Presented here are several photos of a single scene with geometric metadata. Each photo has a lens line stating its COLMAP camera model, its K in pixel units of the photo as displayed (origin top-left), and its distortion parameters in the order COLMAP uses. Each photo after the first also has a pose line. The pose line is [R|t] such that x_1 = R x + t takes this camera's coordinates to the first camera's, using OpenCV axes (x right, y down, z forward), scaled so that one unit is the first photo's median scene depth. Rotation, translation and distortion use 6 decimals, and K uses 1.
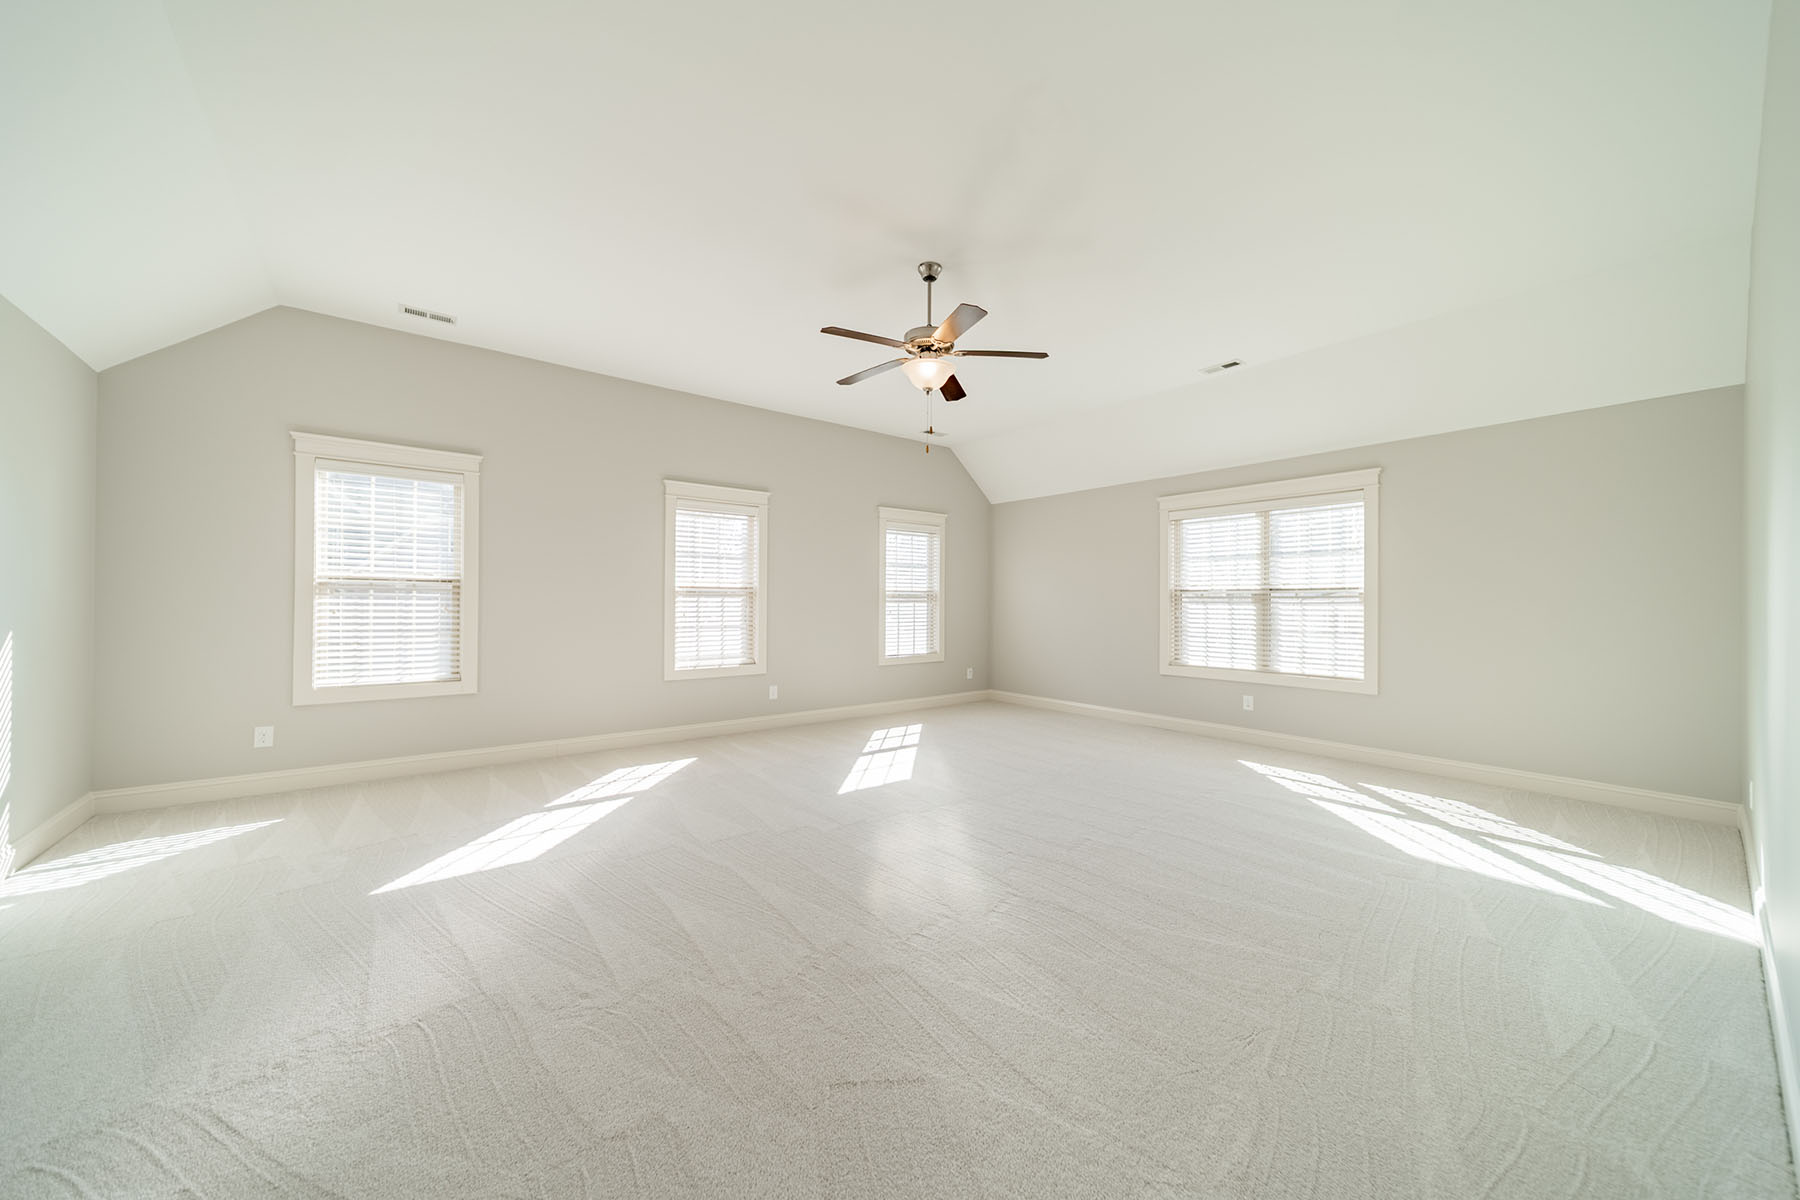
lens RADIAL K [[634.7, 0, 898.6], [0, 634.7, 600.8], [0, 0, 1]] dist [0.006723, 0.000084]
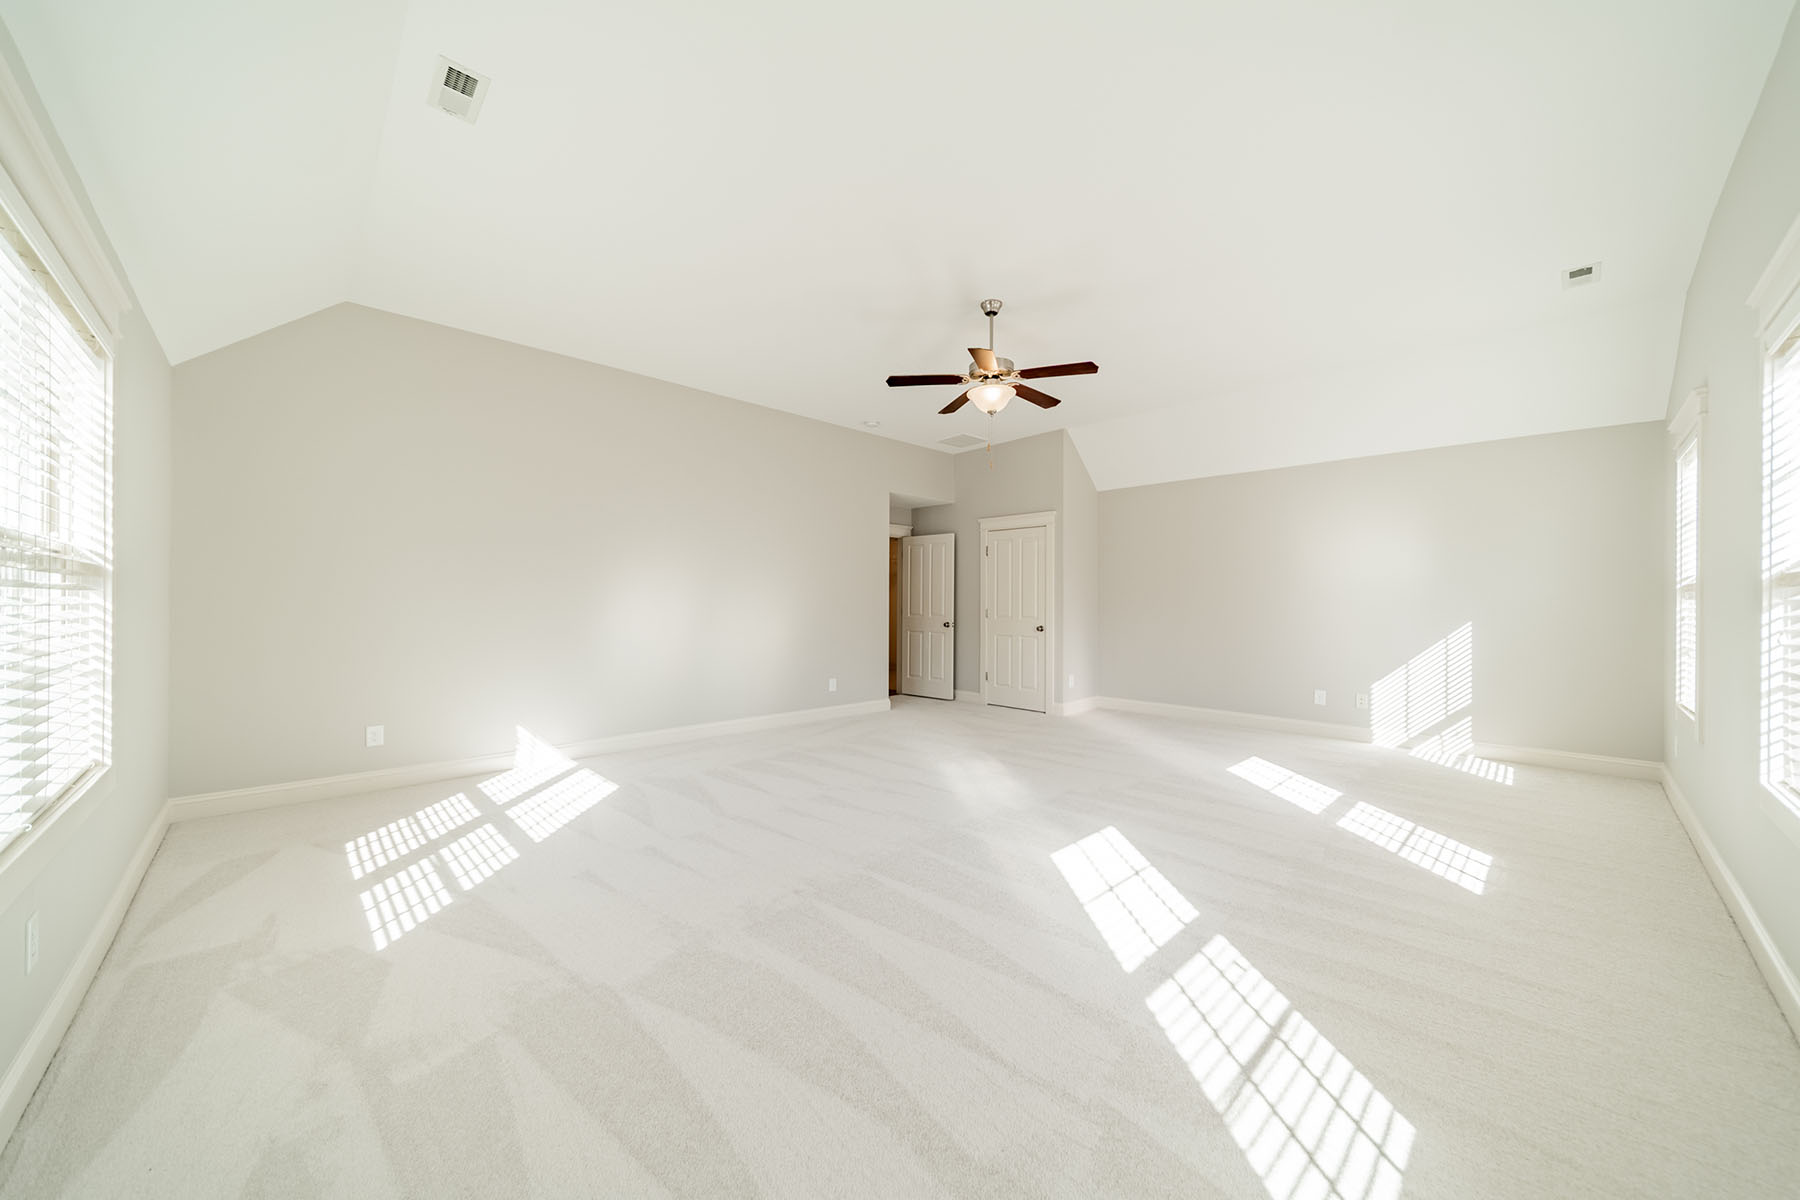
lens RADIAL K [[634.7, 0, 899.6], [0, 634.7, 604.1], [0, 0, 1]] dist [0.006723, 0.000084]
pose [[-0.995310, -0.012236, -0.095955, 0.295940], [-0.011834, 0.999919, -0.004761, 0.015140], [0.096006, -0.003604, -0.995374, 1.966164]]
